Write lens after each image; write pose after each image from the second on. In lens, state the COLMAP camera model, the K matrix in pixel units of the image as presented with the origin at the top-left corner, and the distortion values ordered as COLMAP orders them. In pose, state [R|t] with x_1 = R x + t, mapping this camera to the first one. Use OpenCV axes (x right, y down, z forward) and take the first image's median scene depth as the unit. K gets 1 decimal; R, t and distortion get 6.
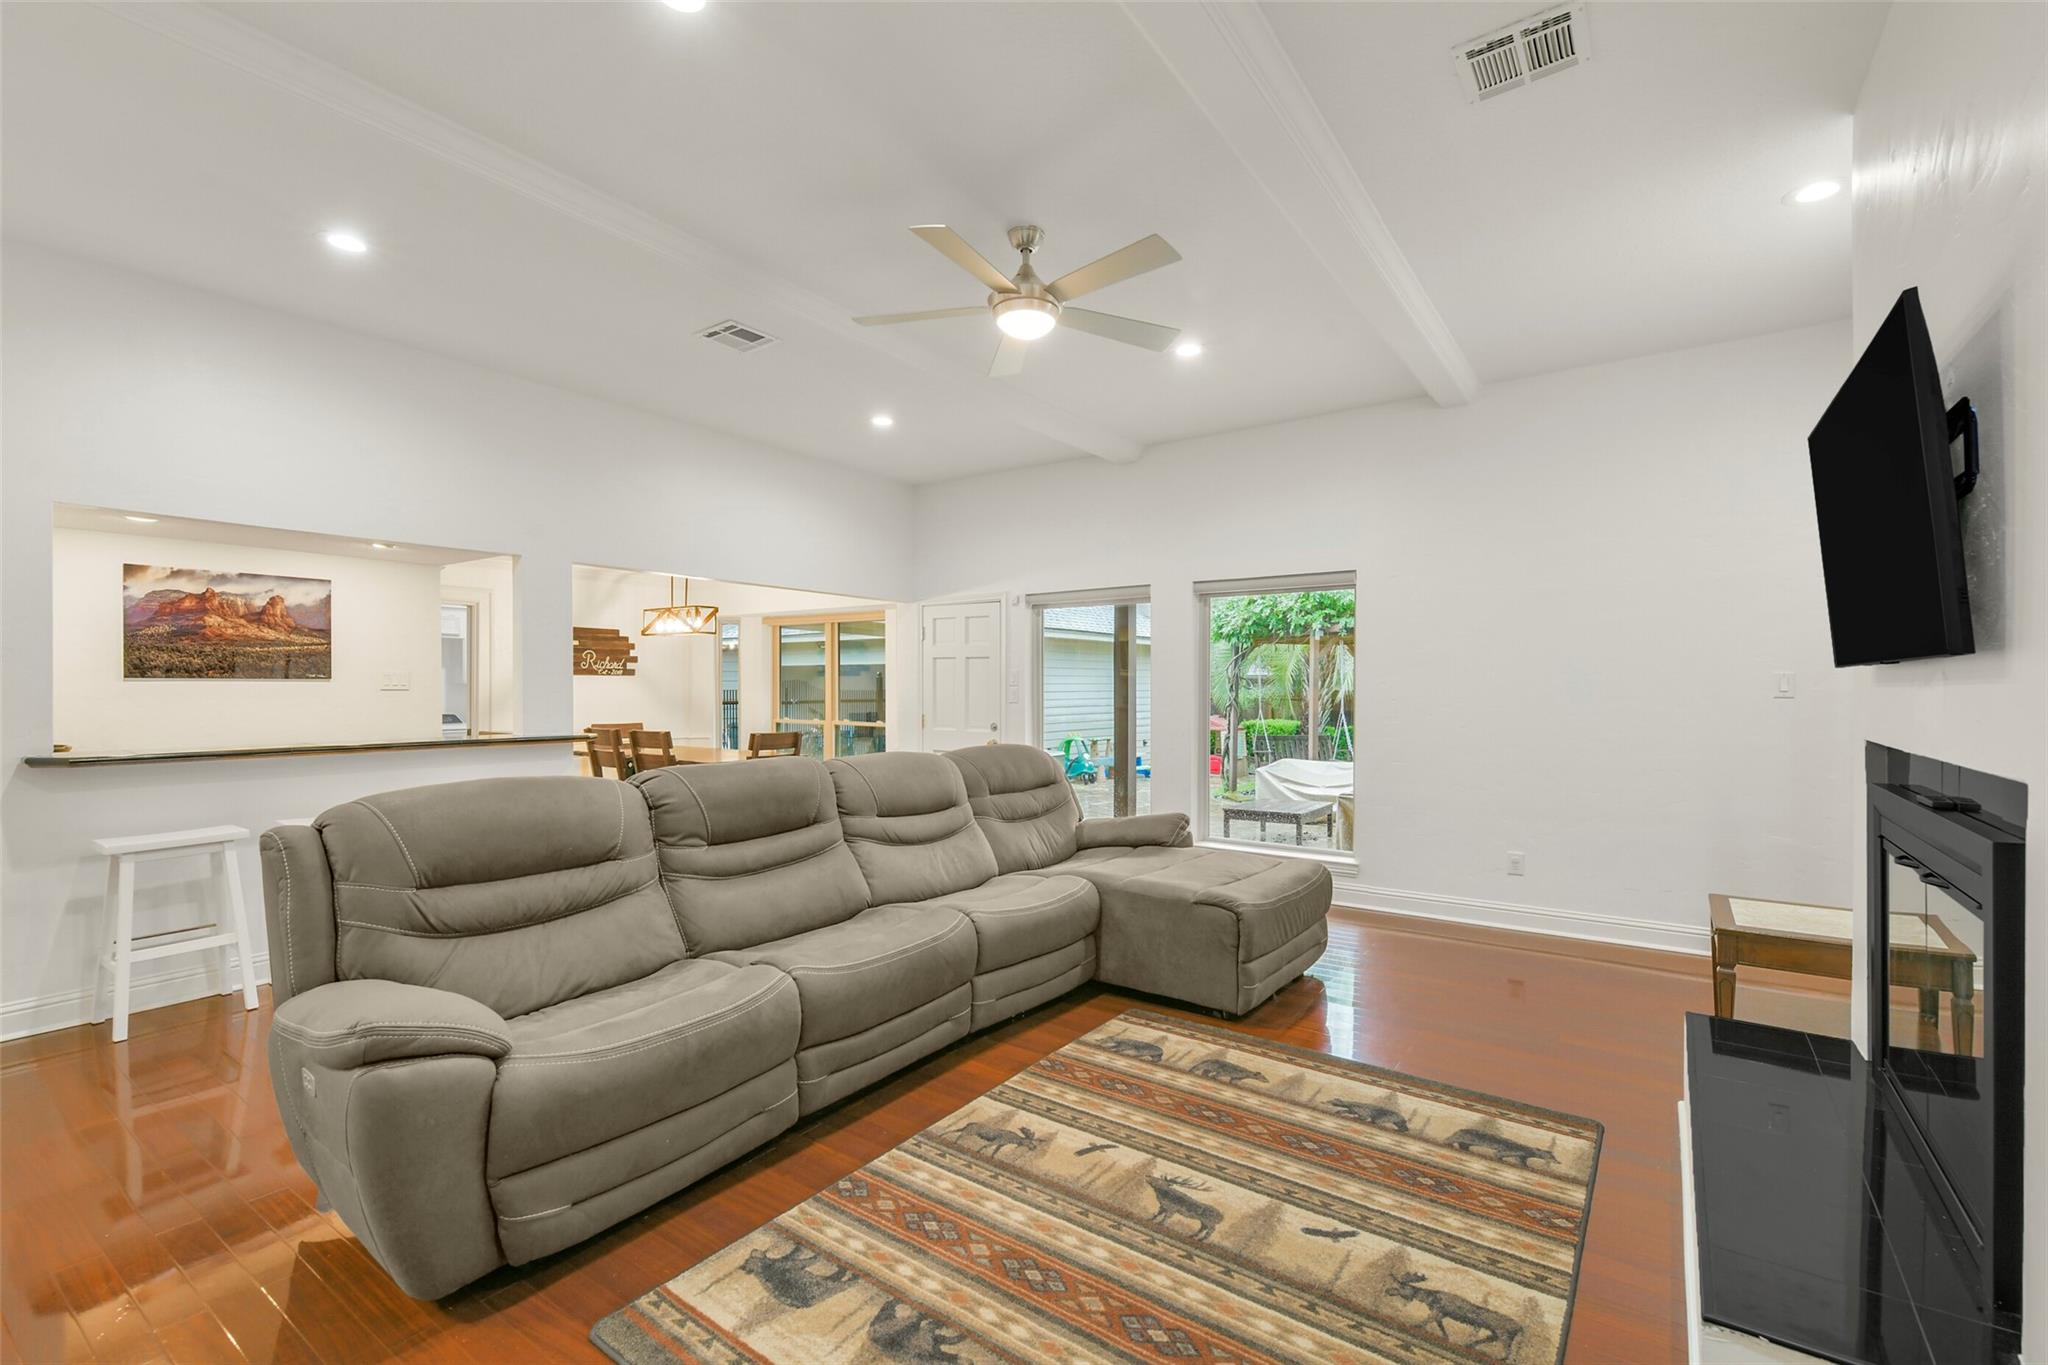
lens RADIAL K [[905.1, 0, 1022.2], [0, 905.1, 665.6], [0, 0, 1]] dist [0.003235, -0.009399]
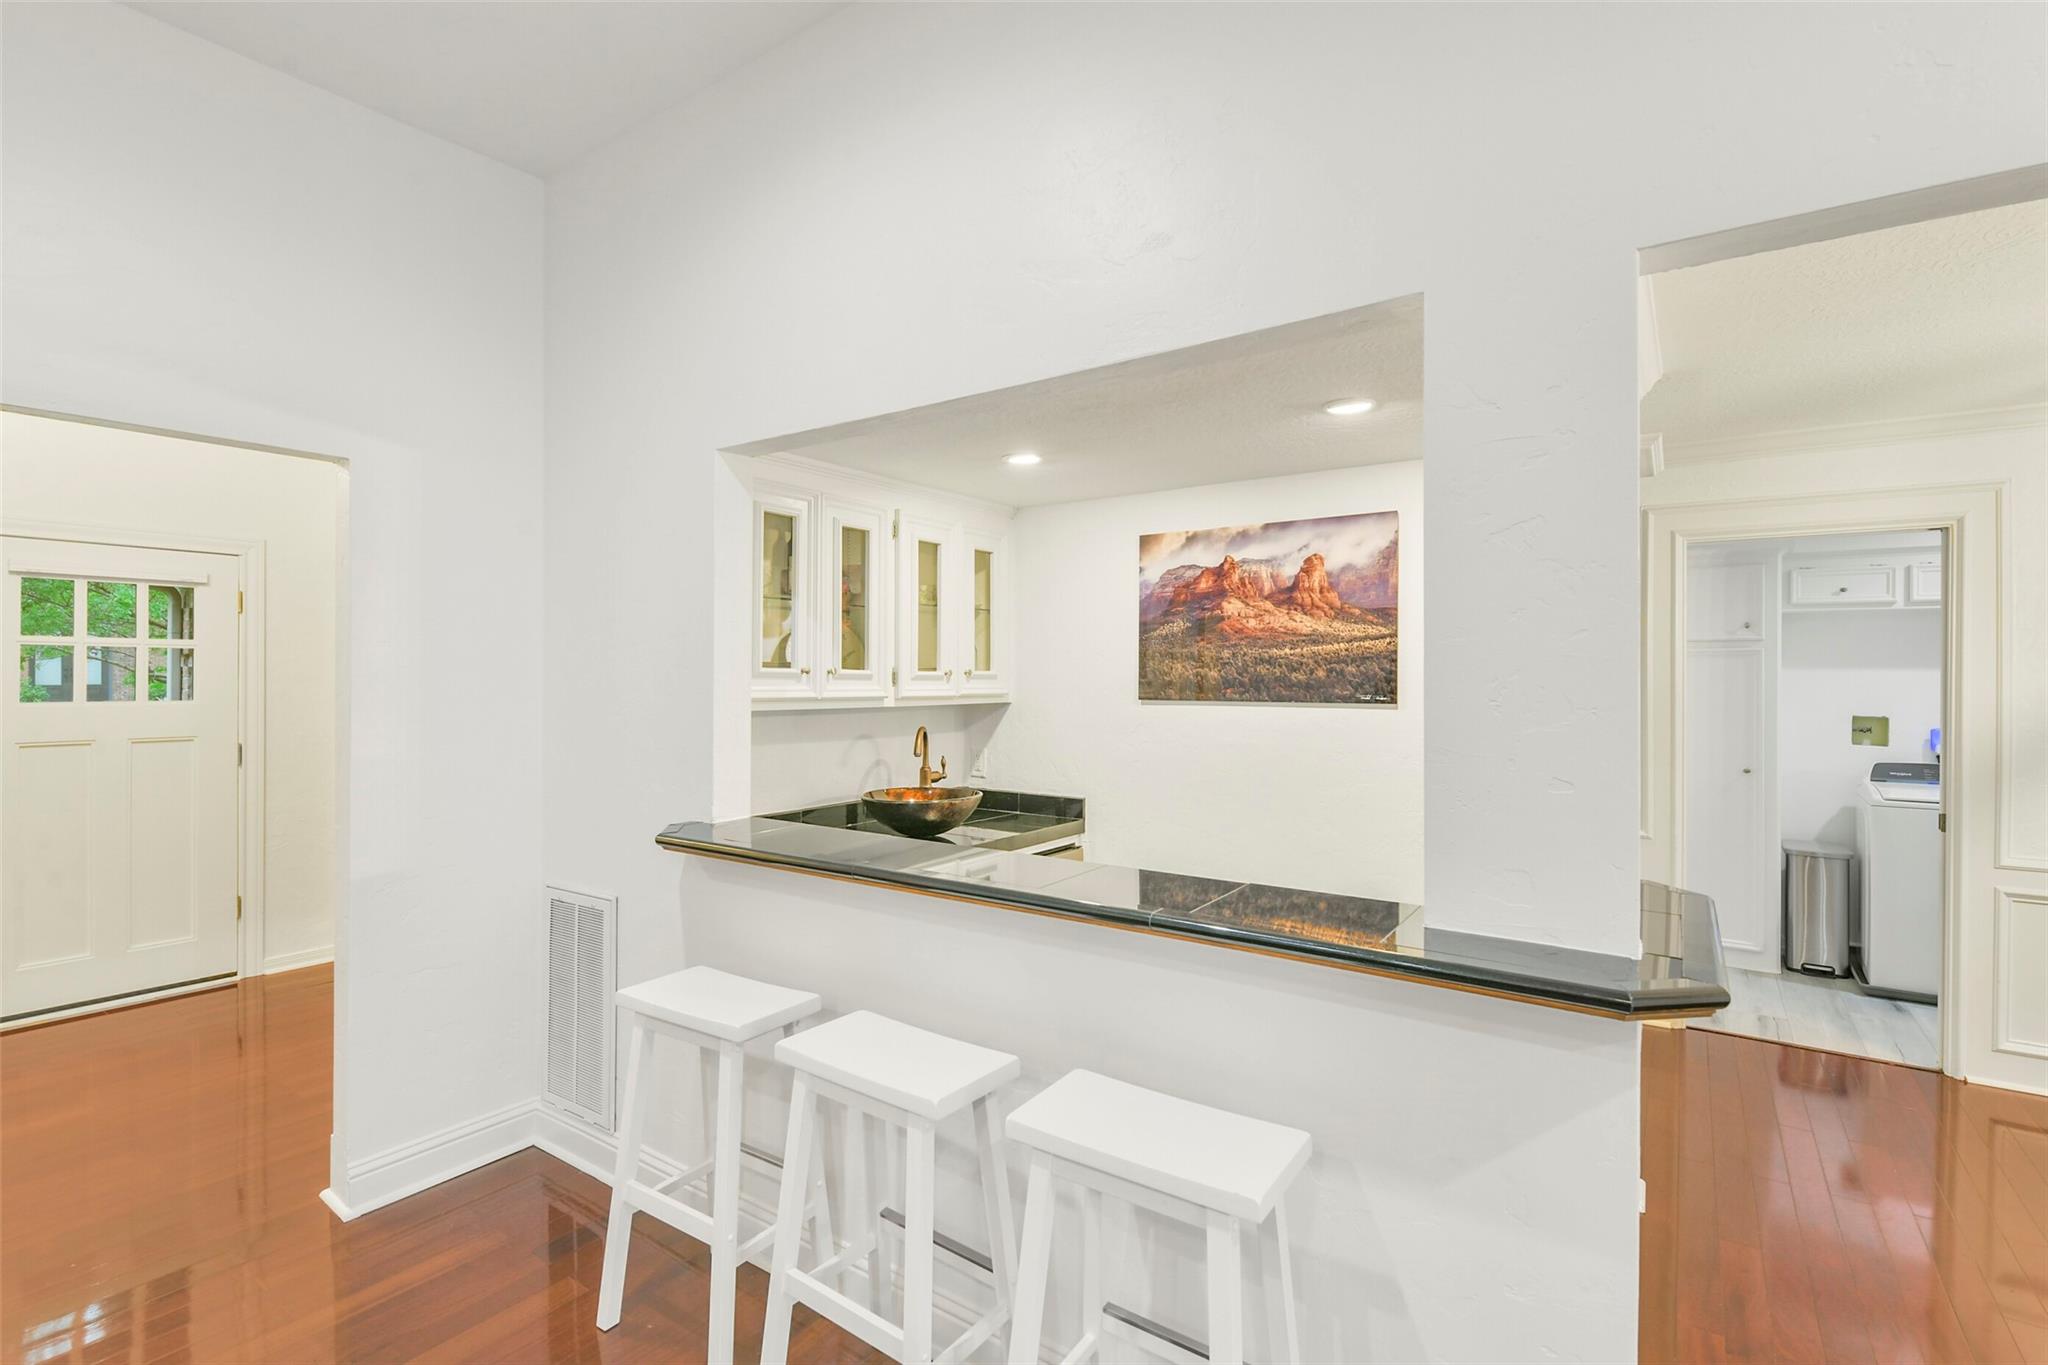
lens RADIAL K [[931.1, 0, 1025.5], [0, 931.1, 678.3], [0, 0, 1]] dist [-0.001977, -0.000470]
pose [[0.008572, -0.001035, -0.999963, -0.435442], [0.017505, 0.999846, -0.000885, -0.006056], [0.999810, -0.017497, 0.008589, 1.405522]]
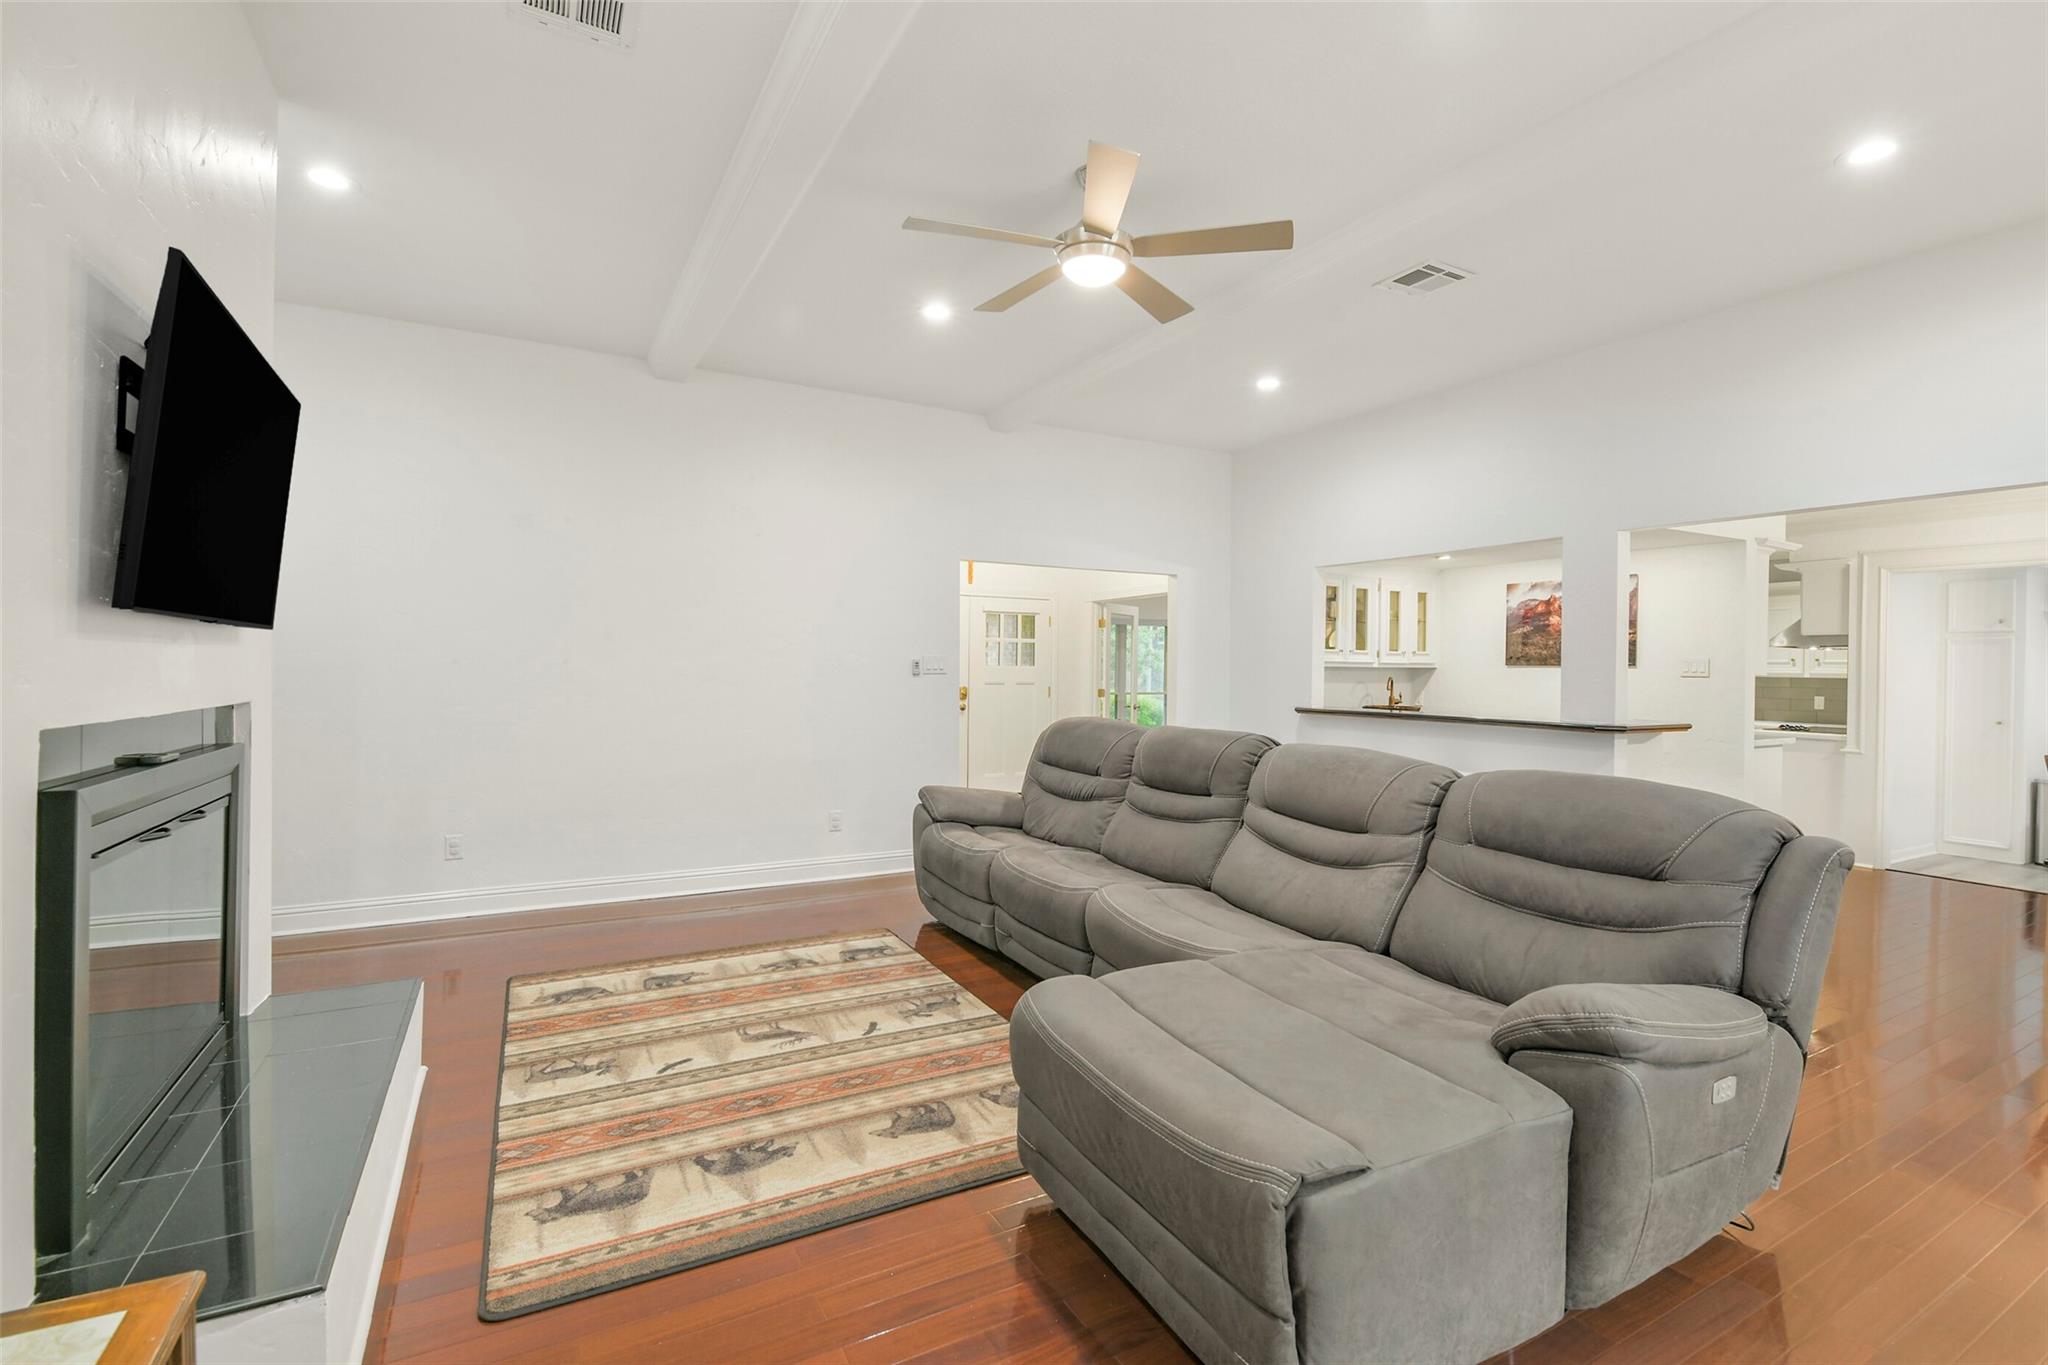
lens RADIAL K [[905.1, 0, 1022.2], [0, 905.1, 665.6], [0, 0, 1]] dist [0.003235, -0.009399]
pose [[-0.434480, -0.006290, -0.900659, 0.937040], [0.007120, 0.999920, -0.010418, 0.036223], [0.900653, -0.010939, -0.434401, 1.447971]]
